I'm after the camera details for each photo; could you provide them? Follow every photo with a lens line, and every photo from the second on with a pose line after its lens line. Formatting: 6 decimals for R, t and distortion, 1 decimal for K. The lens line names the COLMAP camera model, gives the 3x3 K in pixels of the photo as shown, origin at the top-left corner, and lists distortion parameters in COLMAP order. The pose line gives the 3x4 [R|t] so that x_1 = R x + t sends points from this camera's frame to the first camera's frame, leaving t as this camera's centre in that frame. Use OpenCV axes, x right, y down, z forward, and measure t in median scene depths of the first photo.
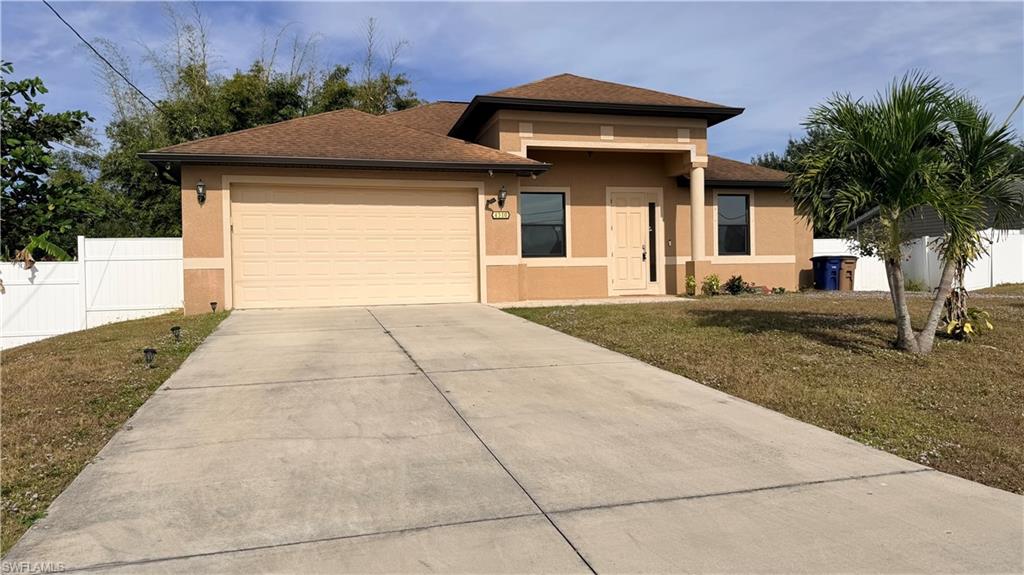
lens RADIAL K [[748.2, 0, 509.8], [0, 748.2, 277.5], [0, 0, 1]] dist [0.045364, -0.048454]
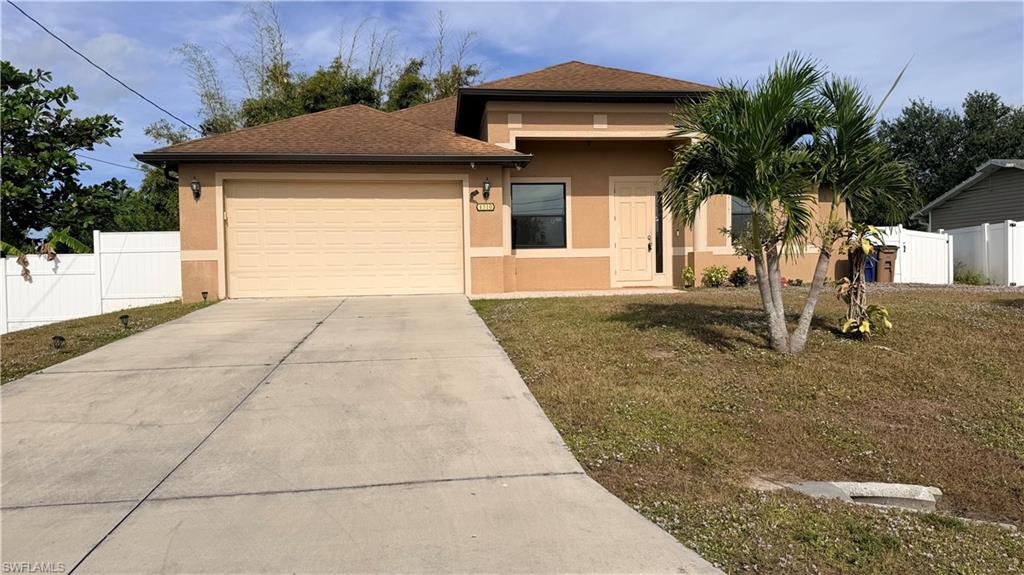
lens RADIAL K [[748.2, 0, 517.9], [0, 748.2, 289.3], [0, 0, 1]] dist [0.045364, -0.048454]
pose [[0.988314, 0.005963, -0.152315, 0.186552], [-0.001095, 0.999486, 0.032025, -0.004942], [0.152427, -0.031484, 0.987813, 0.008522]]
